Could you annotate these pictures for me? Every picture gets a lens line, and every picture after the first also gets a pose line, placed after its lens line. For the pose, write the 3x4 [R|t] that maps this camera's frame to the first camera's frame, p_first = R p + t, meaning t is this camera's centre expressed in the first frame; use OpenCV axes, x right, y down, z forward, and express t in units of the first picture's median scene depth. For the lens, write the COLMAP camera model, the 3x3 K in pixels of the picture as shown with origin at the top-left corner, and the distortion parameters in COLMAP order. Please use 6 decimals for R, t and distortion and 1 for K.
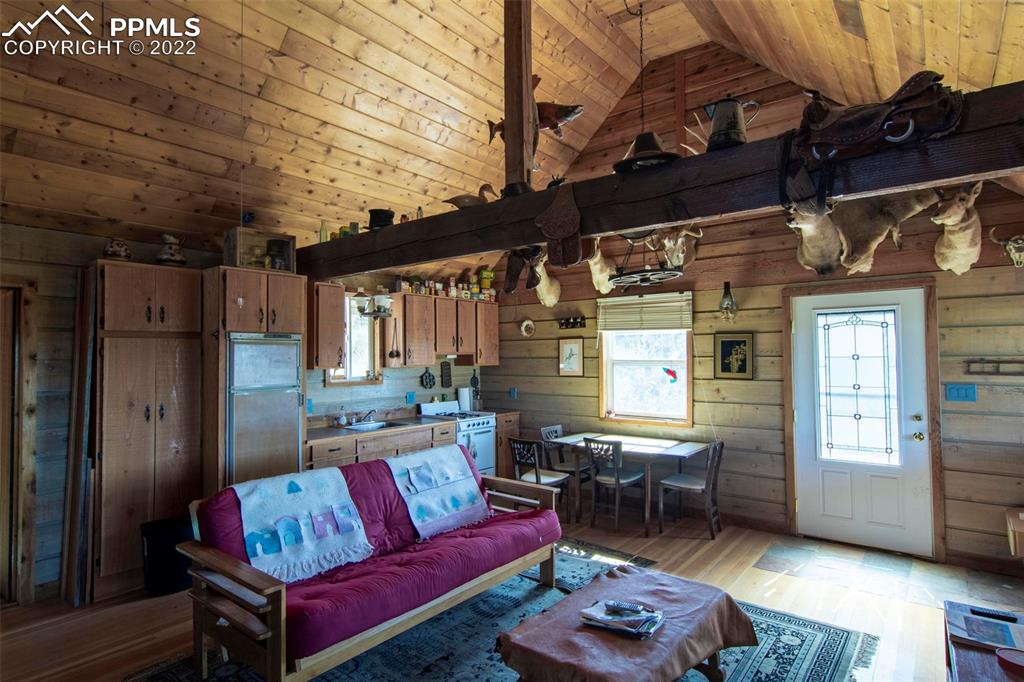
lens RADIAL K [[540.8, 0, 497.1], [0, 540.8, 338.7], [0, 0, 1]] dist [0.019663, 0.000837]
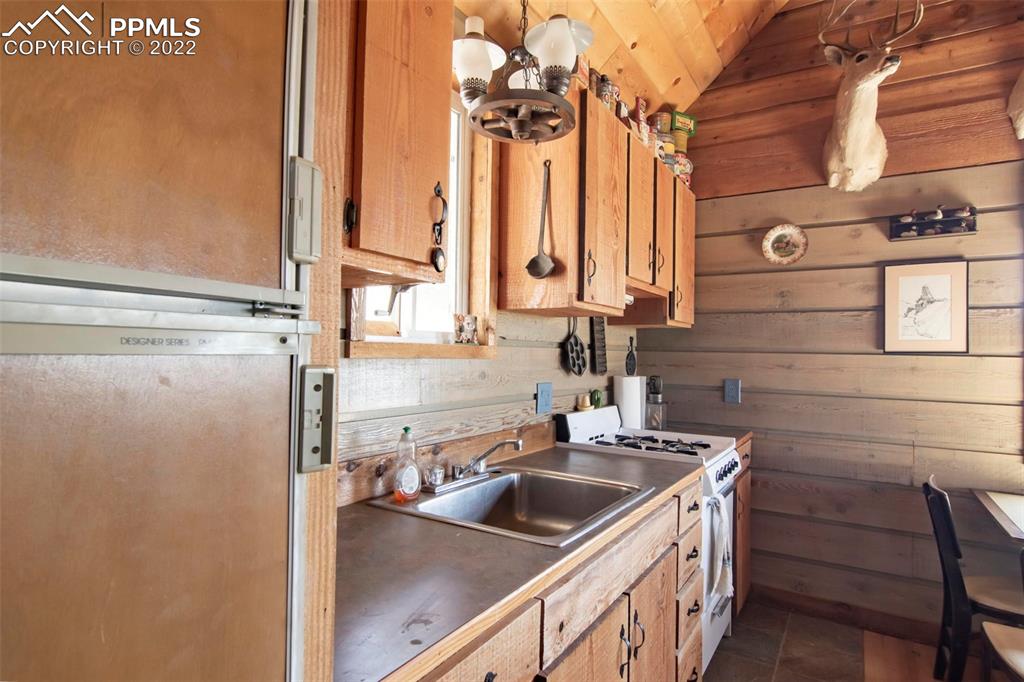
lens RADIAL K [[540.8, 0, 497.1], [0, 540.8, 338.7], [0, 0, 1]] dist [0.019663, 0.000837]
pose [[0.991632, 0.029406, 0.125703, -0.236678], [-0.030182, 0.999535, 0.004275, 0.065595], [-0.125519, -0.008033, 0.992059, 0.615874]]
